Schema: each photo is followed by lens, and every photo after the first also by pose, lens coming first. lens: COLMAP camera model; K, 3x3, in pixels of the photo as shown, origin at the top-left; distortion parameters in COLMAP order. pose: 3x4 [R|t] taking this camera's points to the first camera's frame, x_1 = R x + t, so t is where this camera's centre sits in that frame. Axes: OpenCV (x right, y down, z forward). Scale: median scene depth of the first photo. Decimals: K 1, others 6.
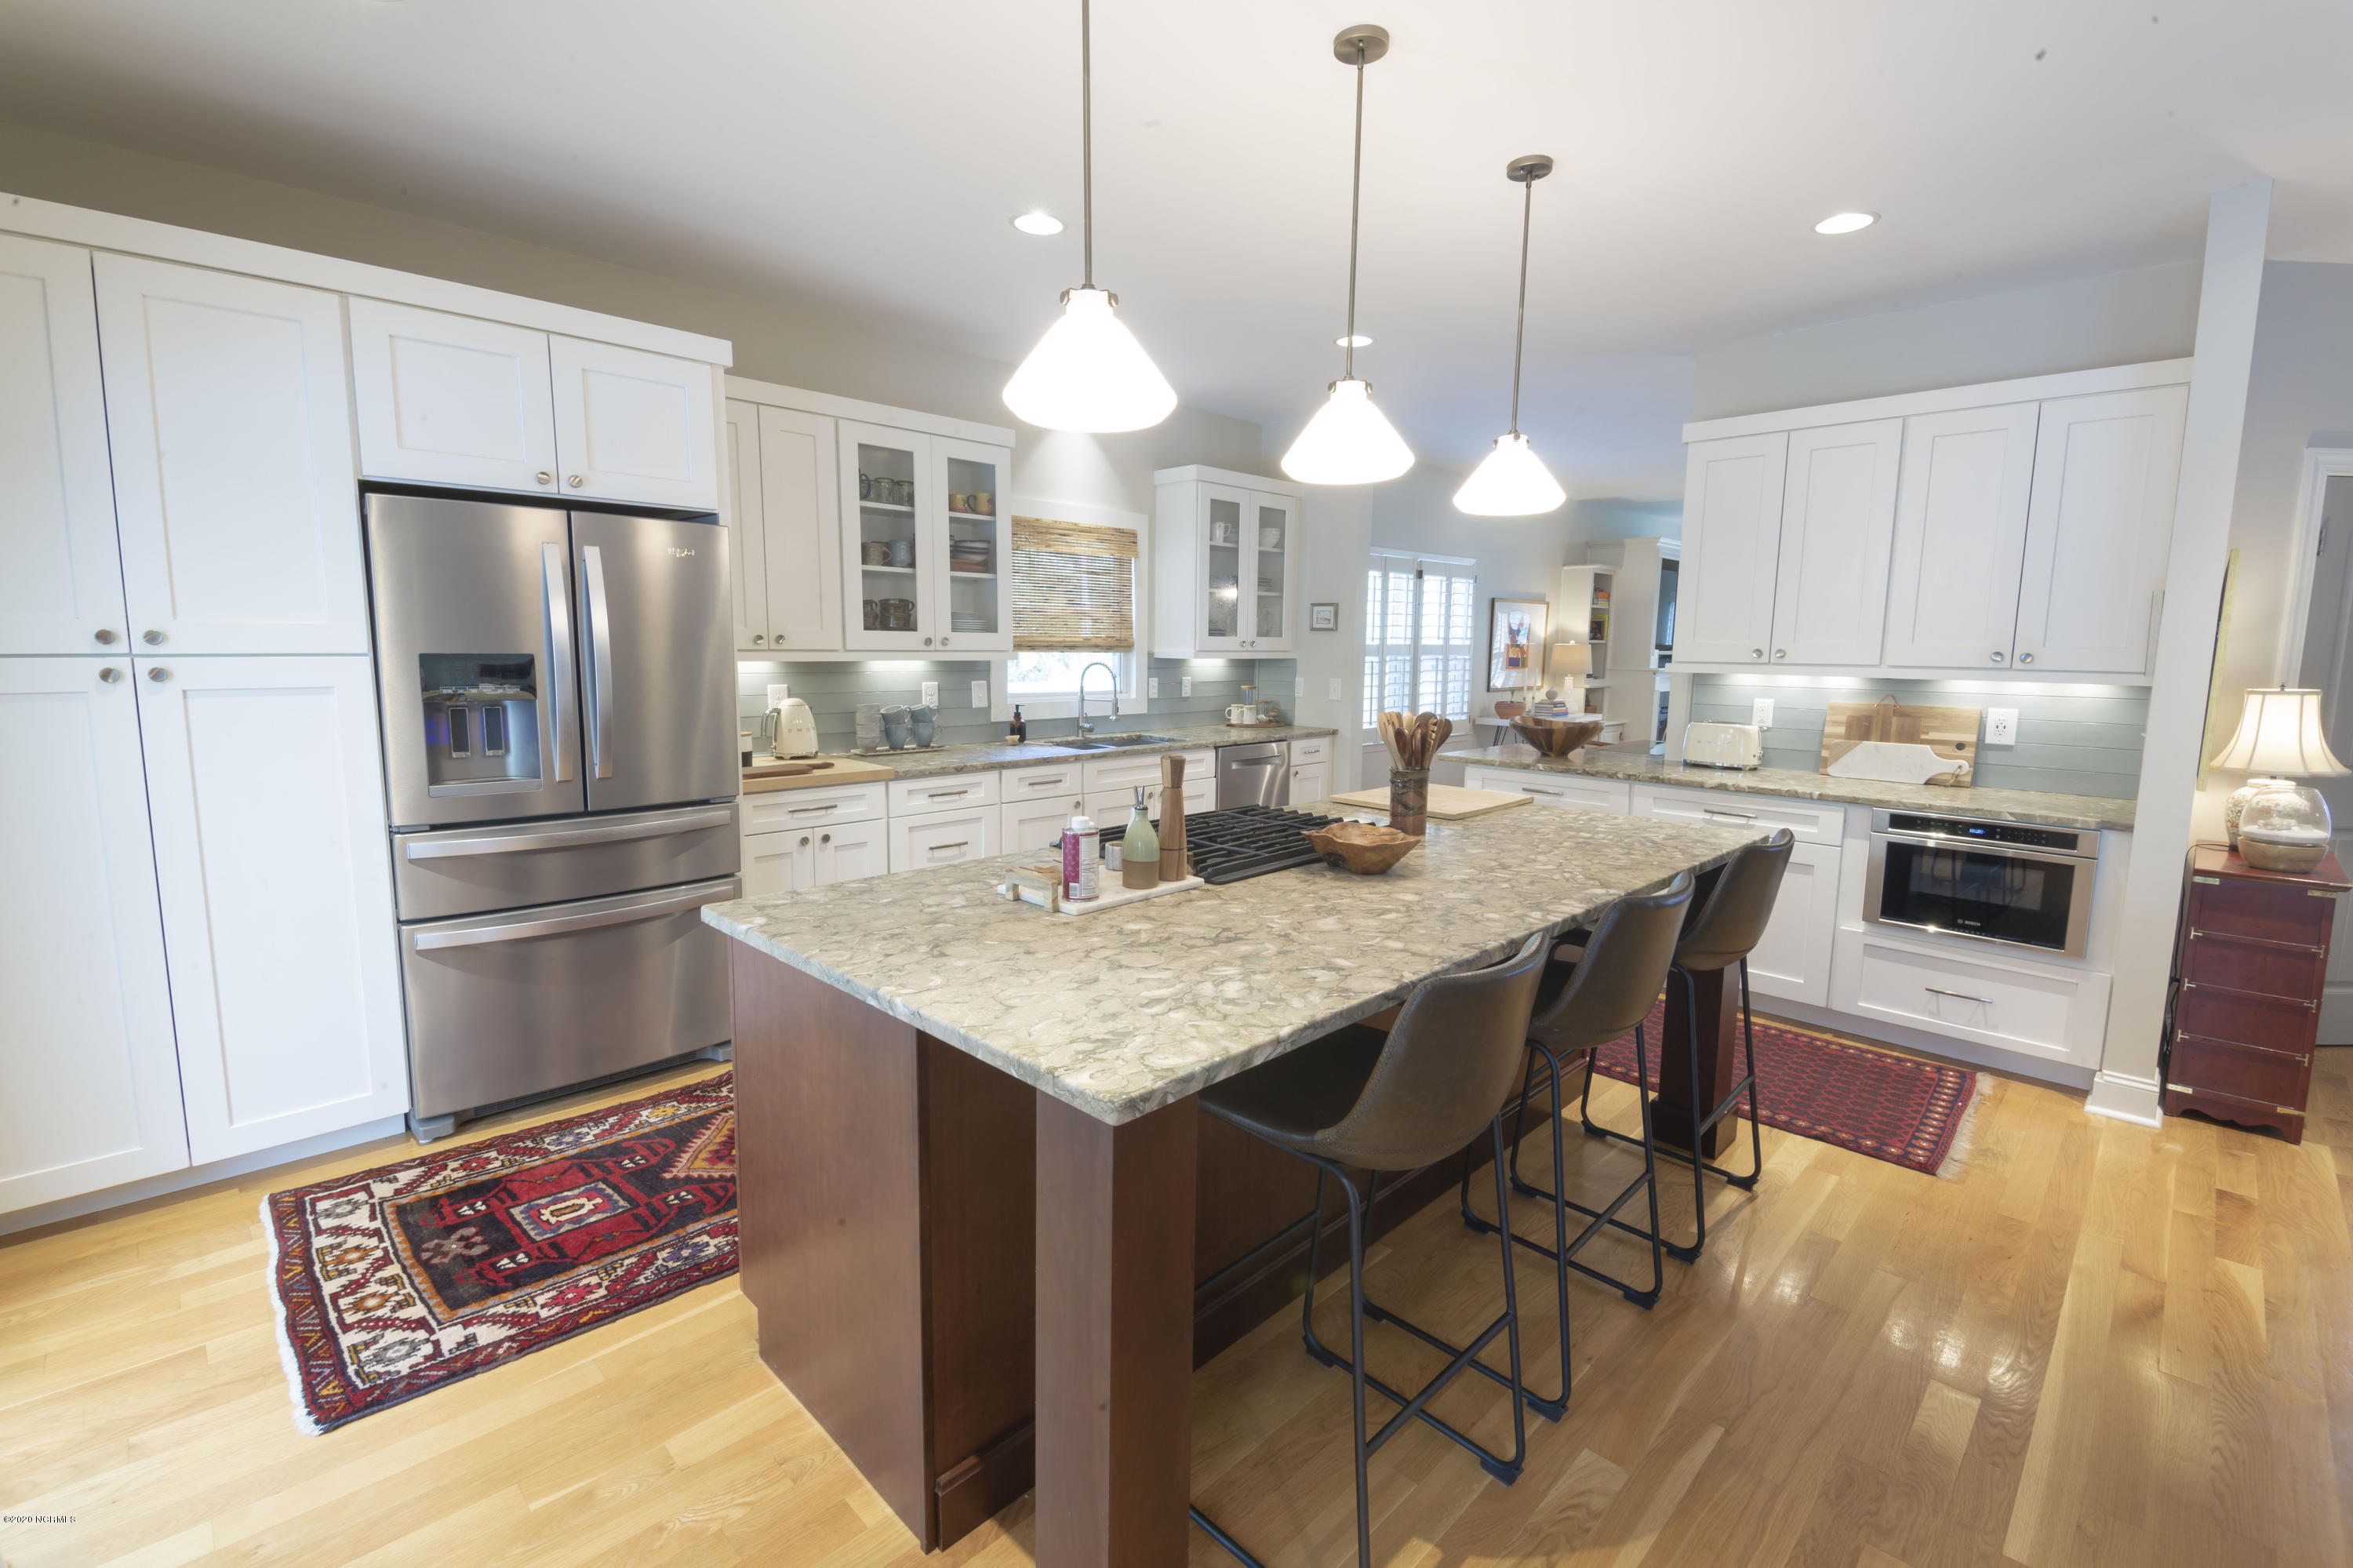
lens RADIAL K [[1021.5, 0, 1176.5], [0, 1021.5, 784.0], [0, 0, 1]] dist [0.002743, -0.014908]
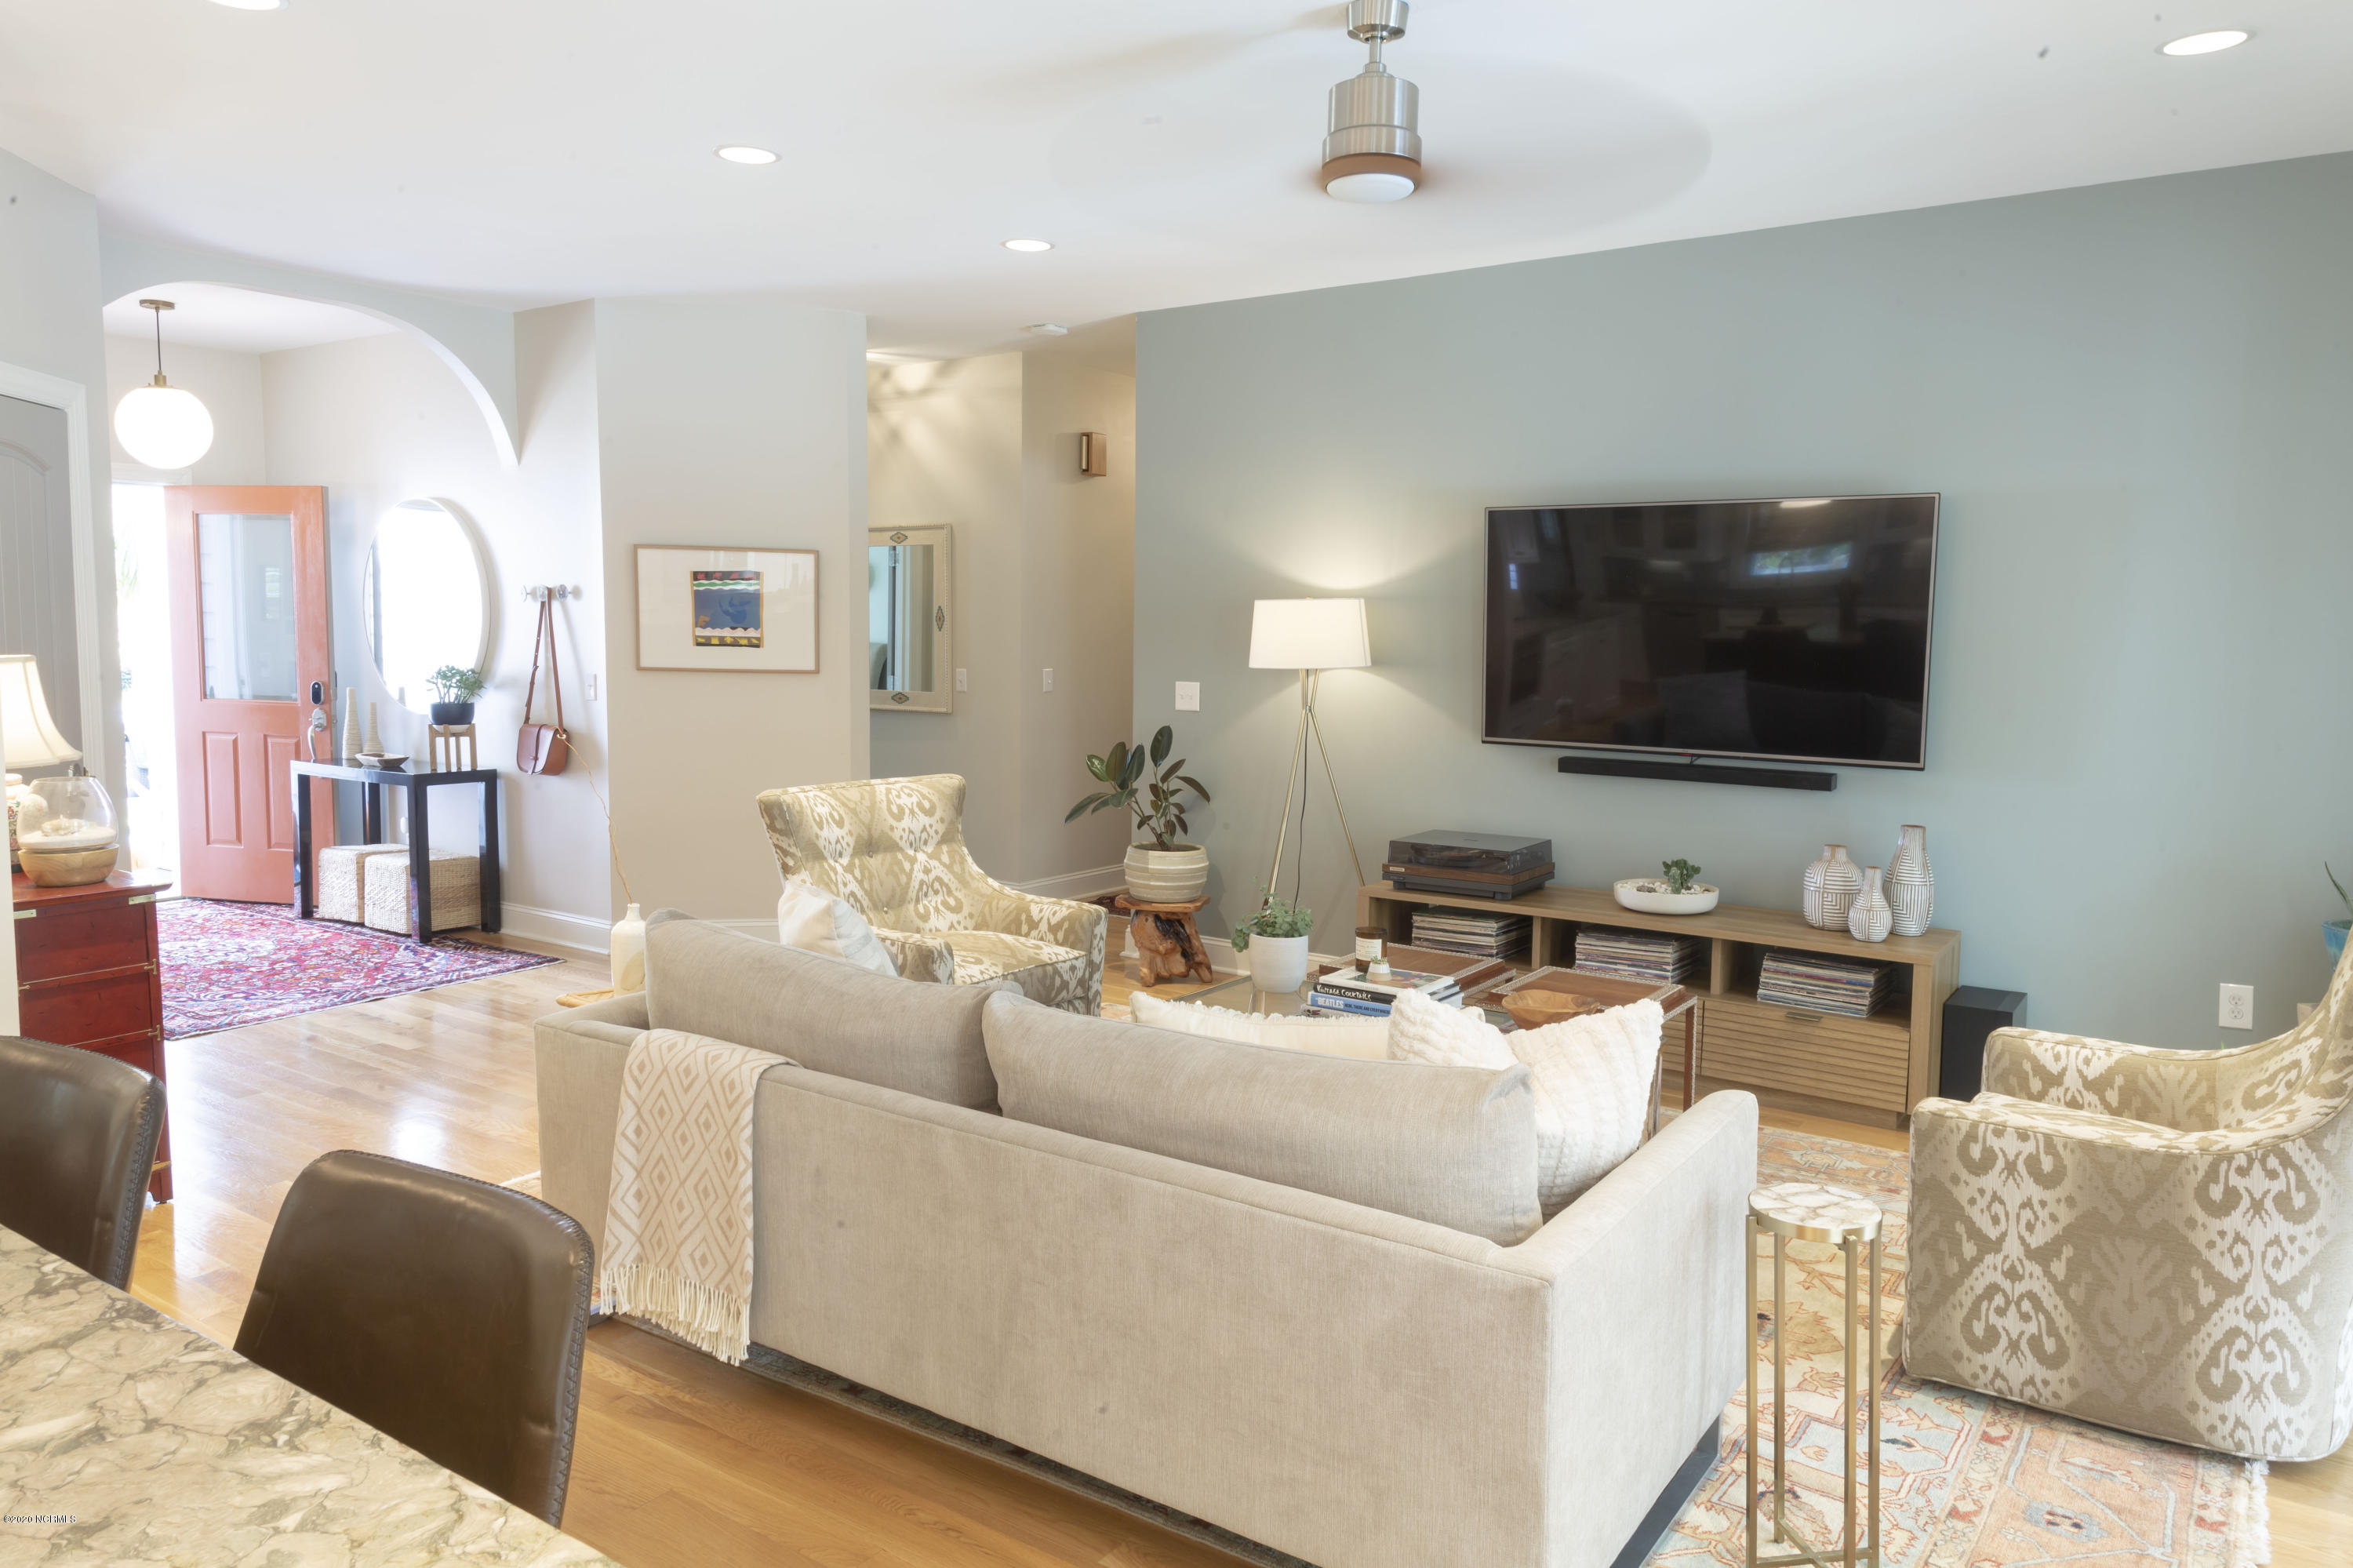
lens RADIAL K [[1609.1, 0, 1176.5], [0, 1609.1, 784.0], [0, 0, 1]] dist [-0.004984, -0.001830]
pose [[-0.181829, -0.108759, 0.977297, -0.377678], [0.116744, 0.984448, 0.131275, -0.075753], [-0.976376, 0.137963, -0.166304, 0.495384]]
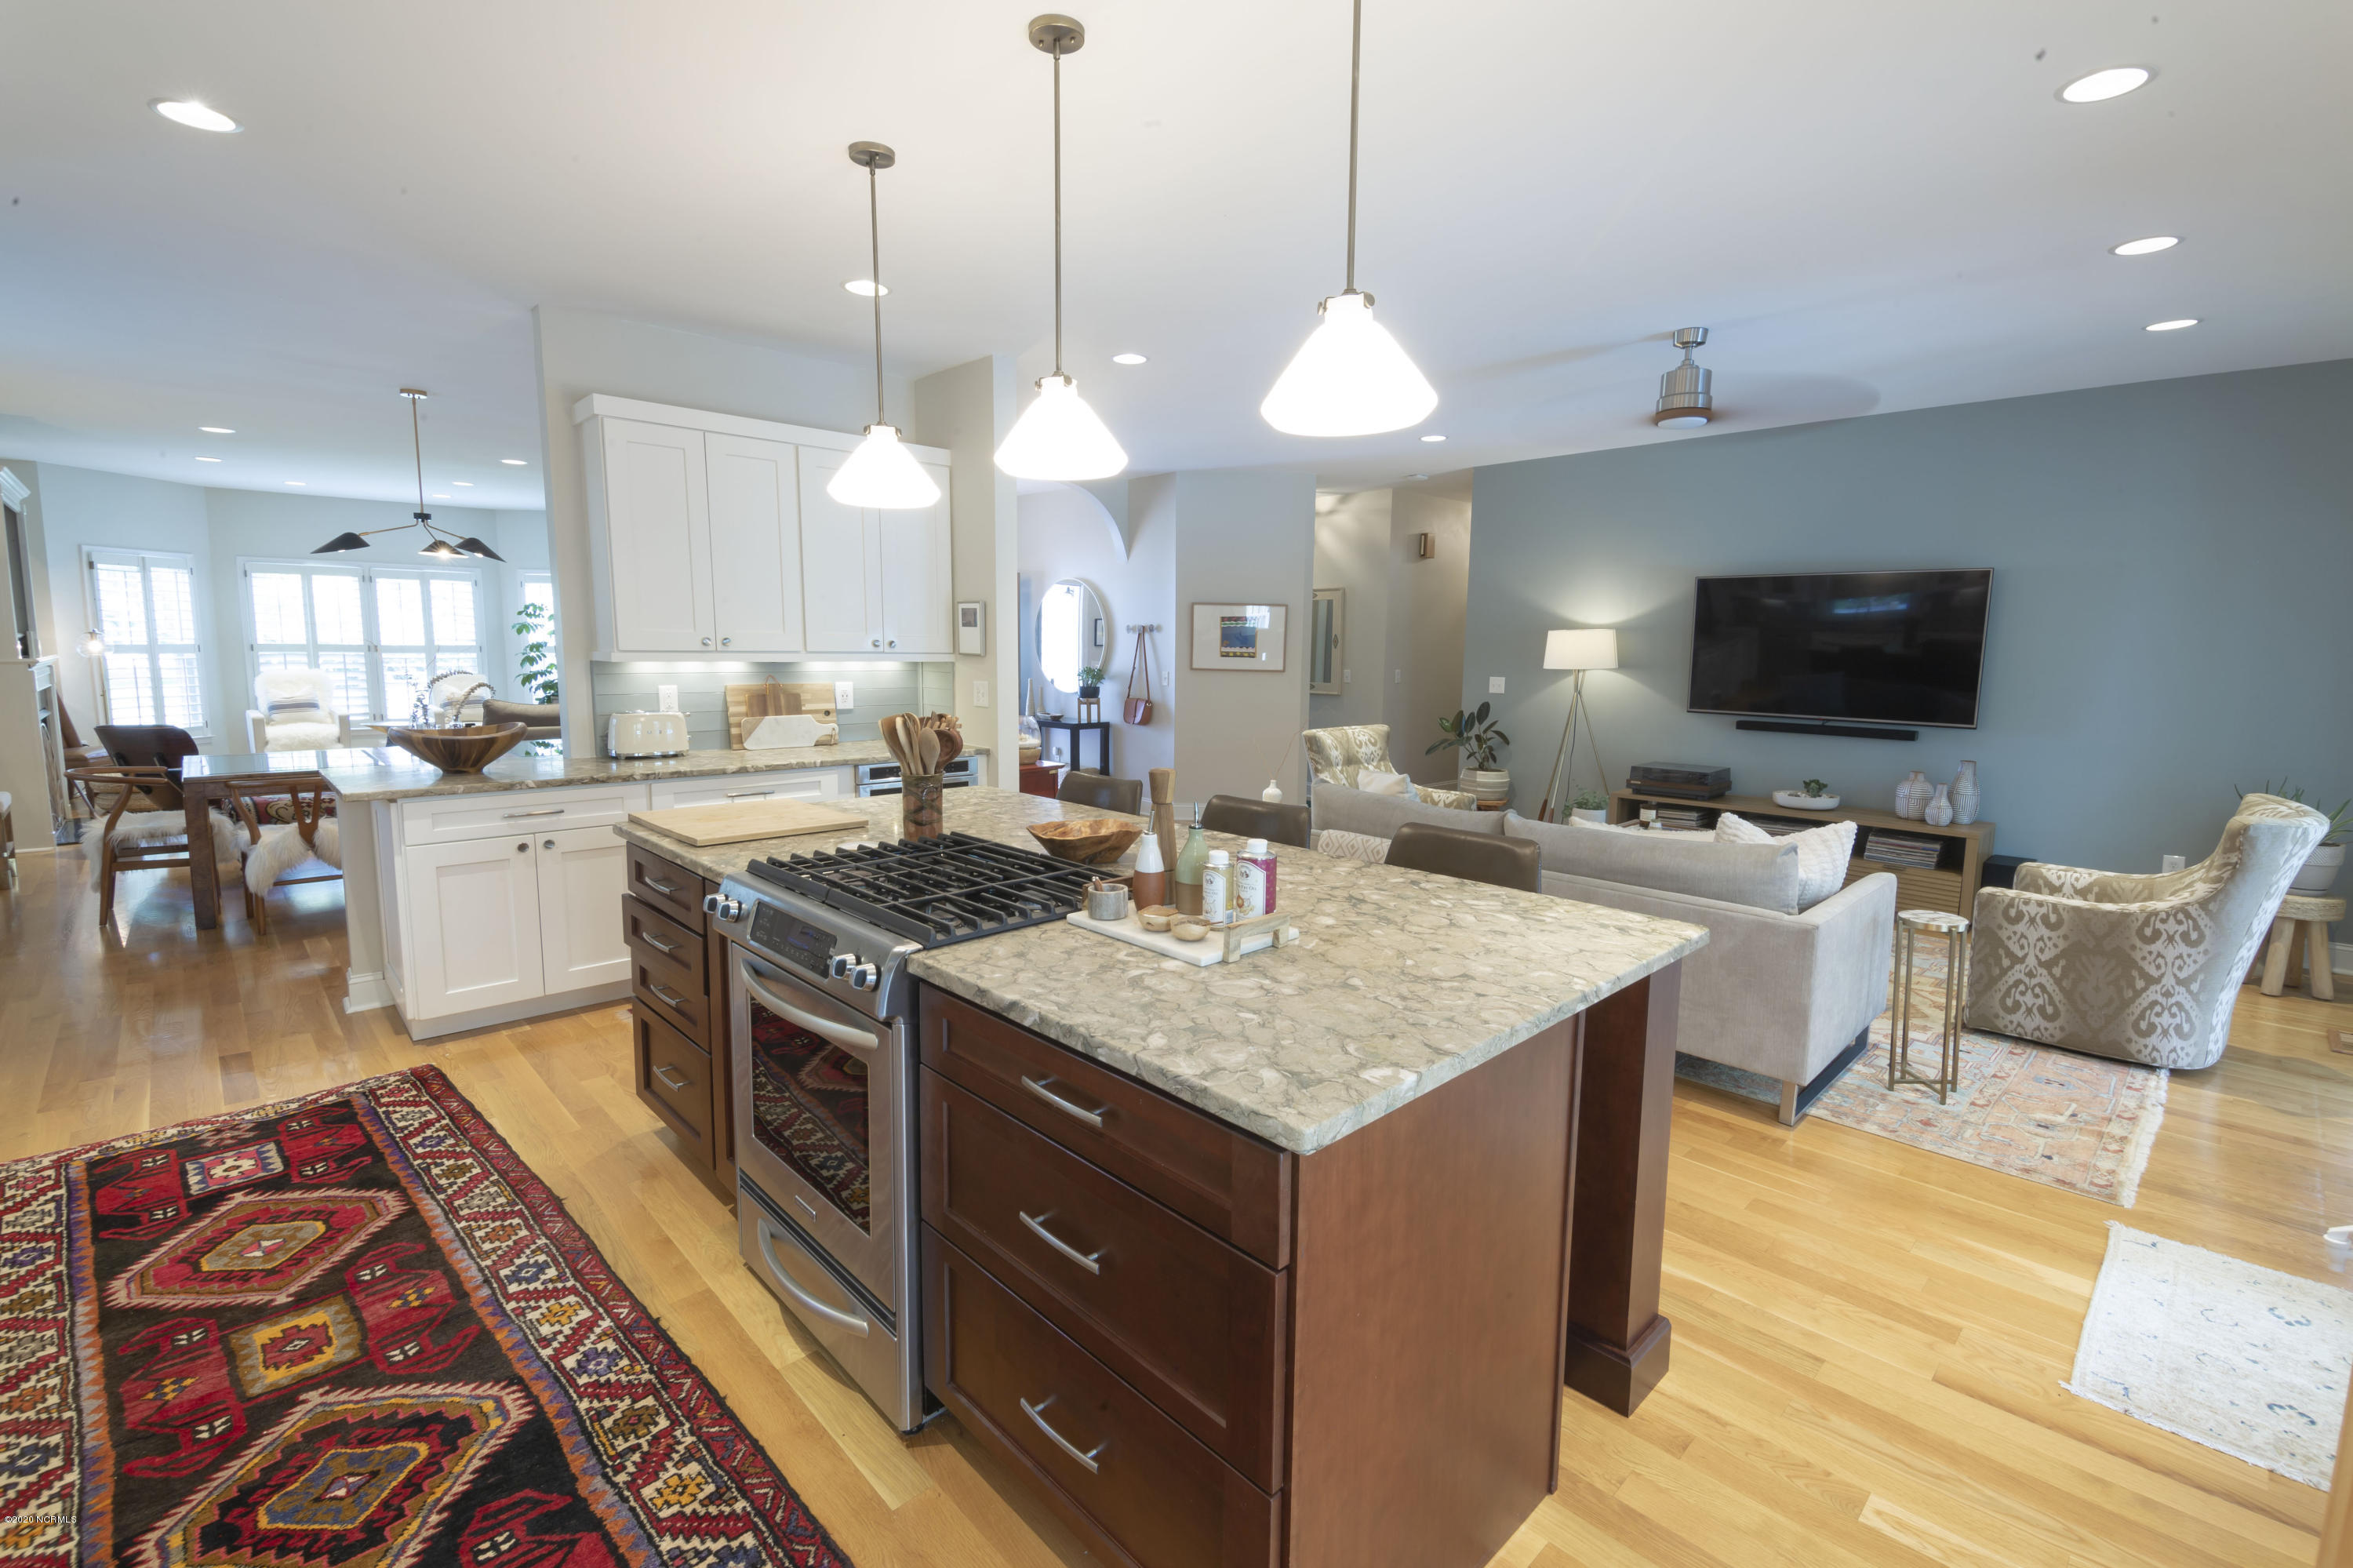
lens RADIAL K [[1021.5, 0, 1176.5], [0, 1021.5, 784.0], [0, 0, 1]] dist [0.002743, -0.014908]
pose [[0.029101, -0.147905, 0.988573, -0.951452], [0.124552, 0.981821, 0.143228, -0.149977], [-0.991786, 0.118960, 0.046994, 0.980478]]
